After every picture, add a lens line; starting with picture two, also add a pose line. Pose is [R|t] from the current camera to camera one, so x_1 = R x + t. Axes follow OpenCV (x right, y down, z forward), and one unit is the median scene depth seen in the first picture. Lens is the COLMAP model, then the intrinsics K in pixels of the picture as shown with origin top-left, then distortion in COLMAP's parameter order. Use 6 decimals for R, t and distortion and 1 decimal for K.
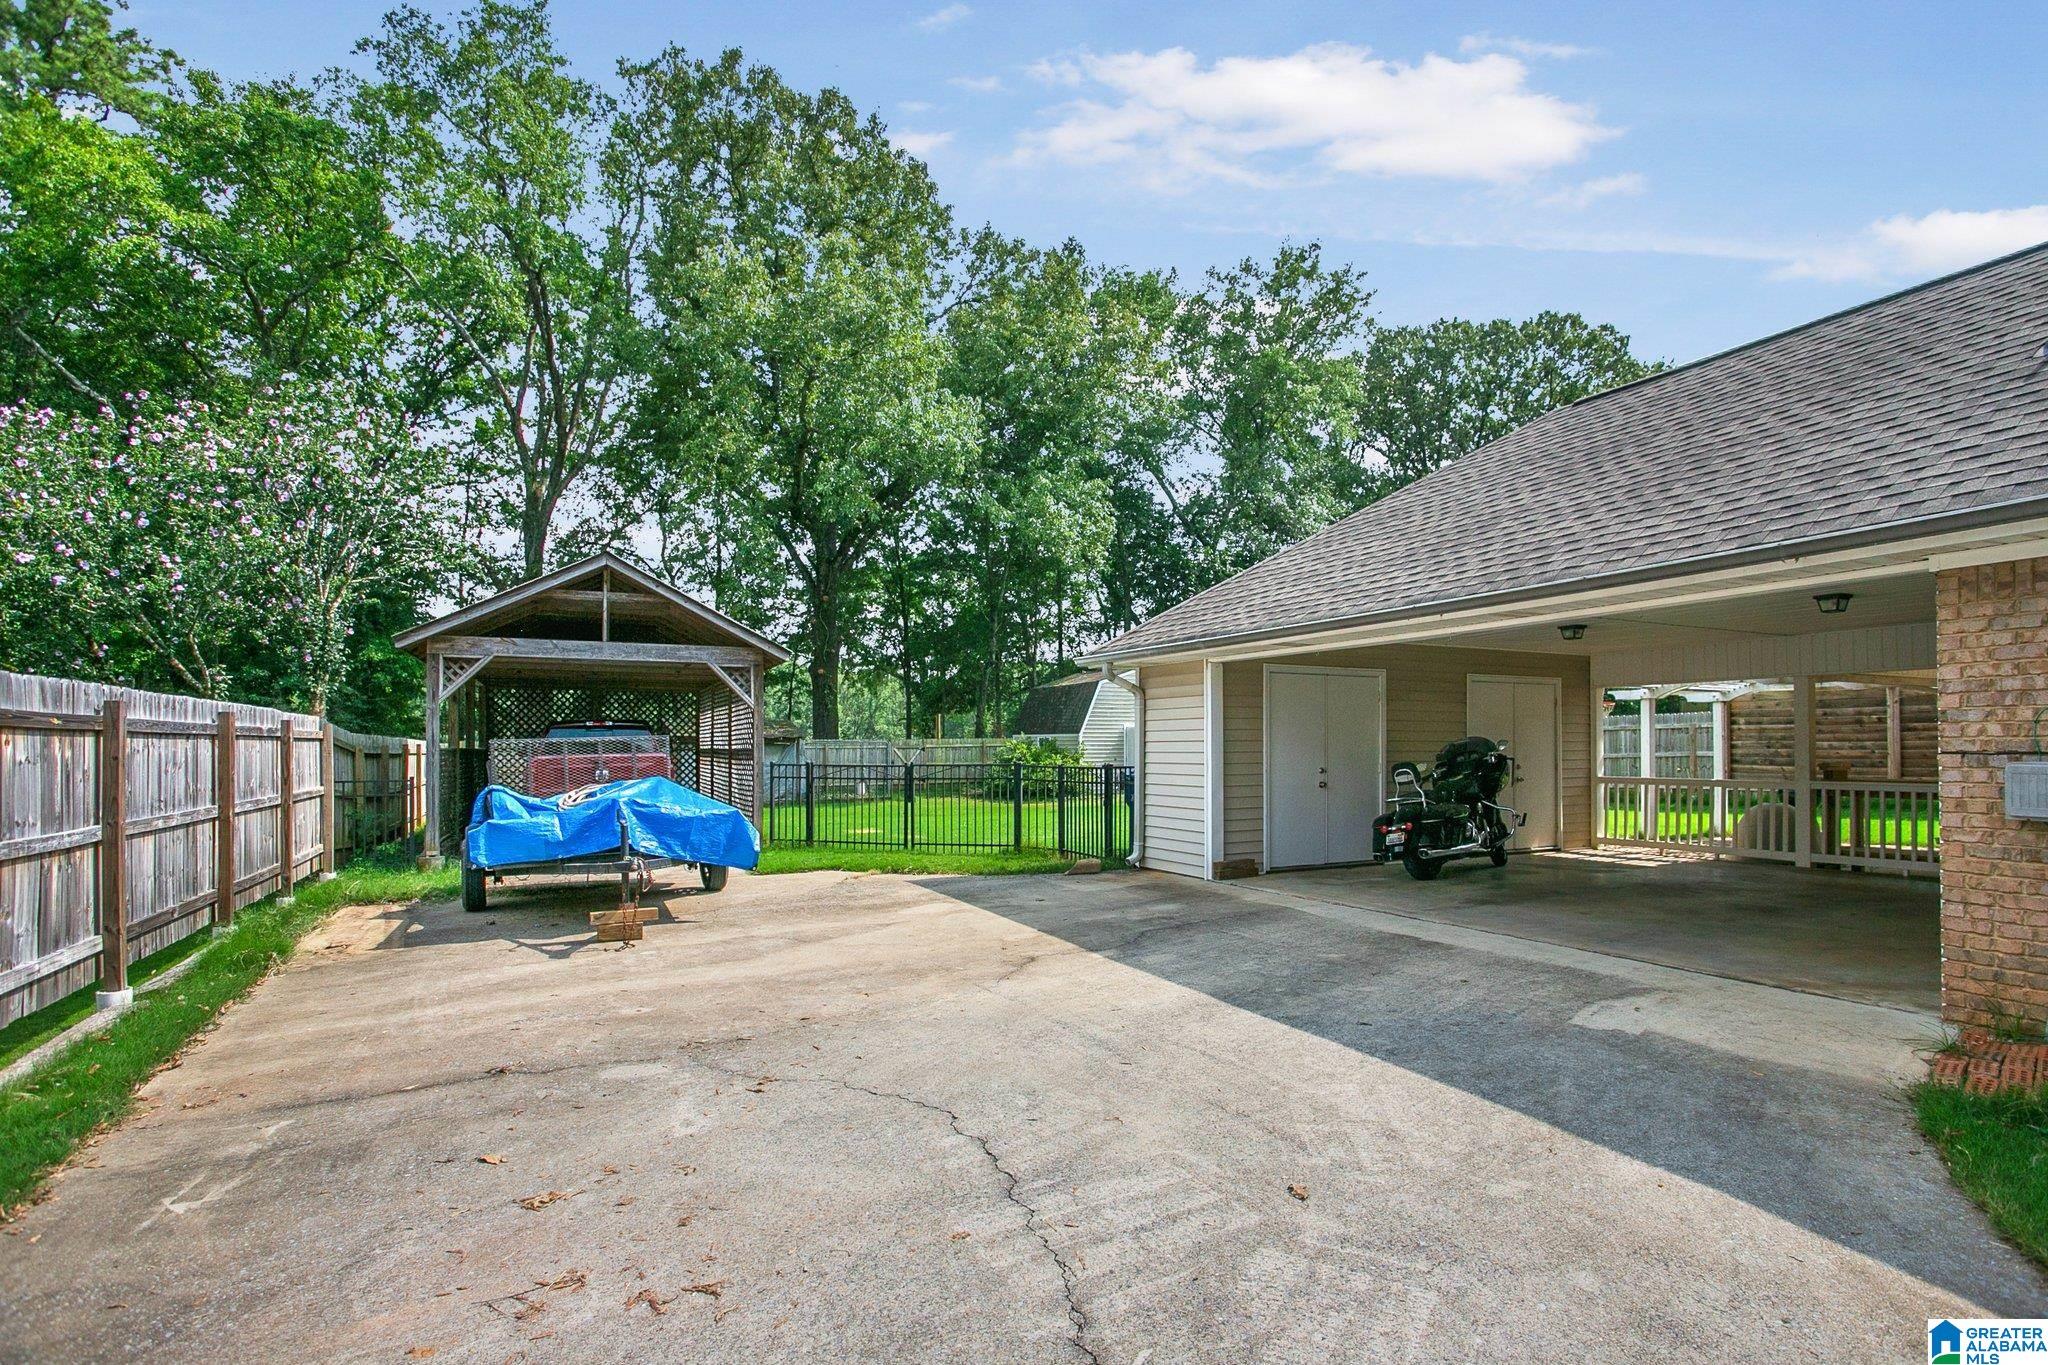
lens RADIAL K [[992.4, 0, 1037.0], [0, 992.4, 684.1], [0, 0, 1]] dist [-0.075321, 0.035226]
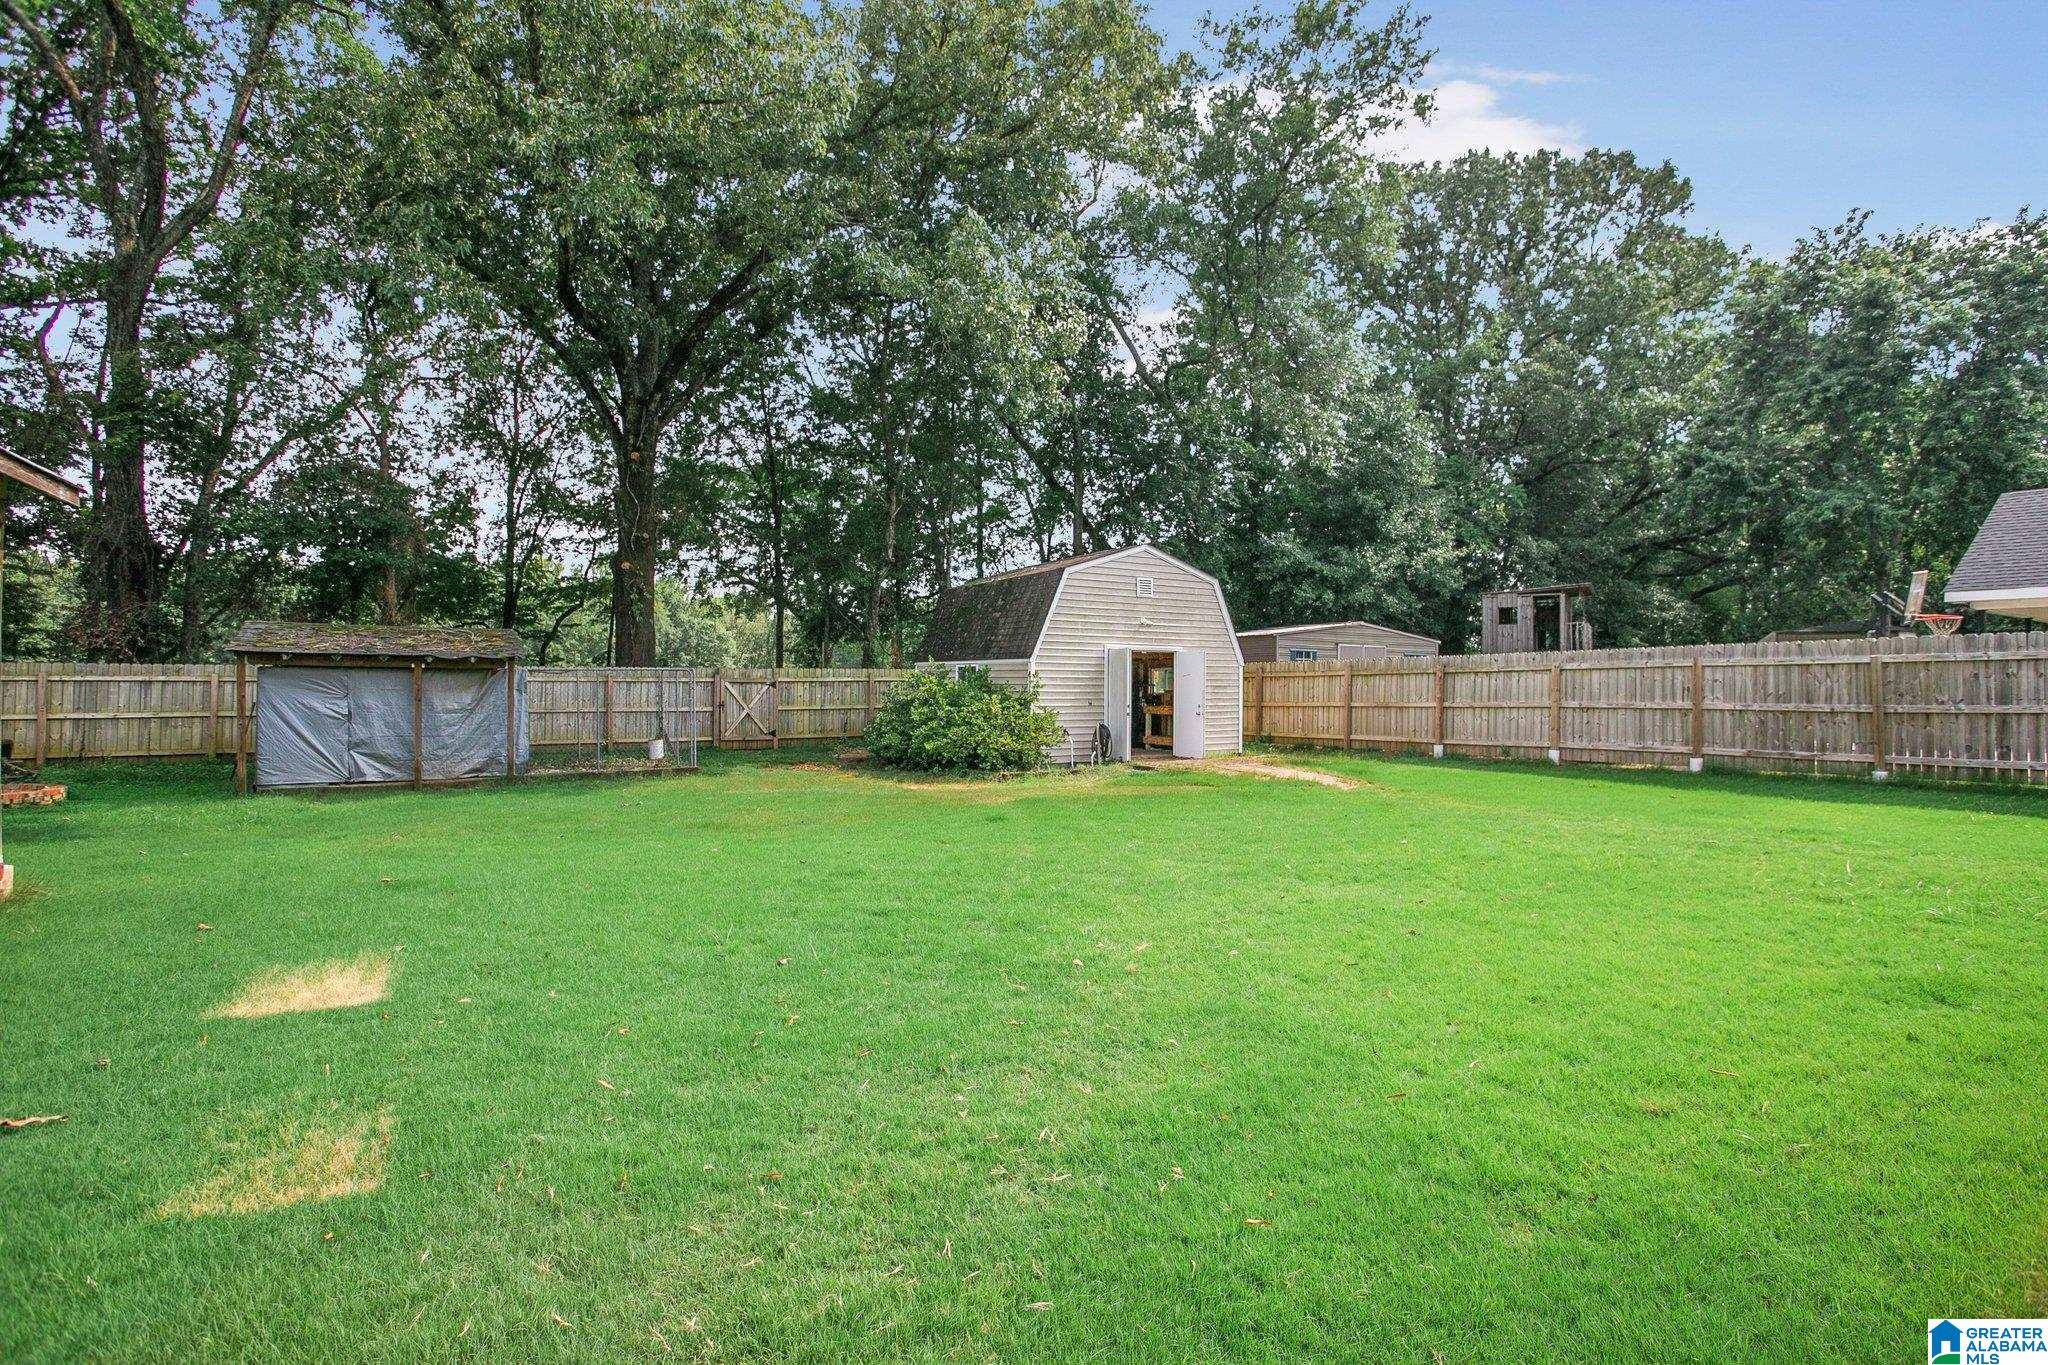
lens RADIAL K [[992.4, 0, 1037.0], [0, 992.4, 684.1], [0, 0, 1]] dist [-0.075321, 0.035226]
pose [[0.995815, 0.008141, 0.091024, -0.005003], [-0.013648, 0.998102, 0.060046, 0.028829], [-0.090362, -0.061037, 0.994037, 0.412478]]
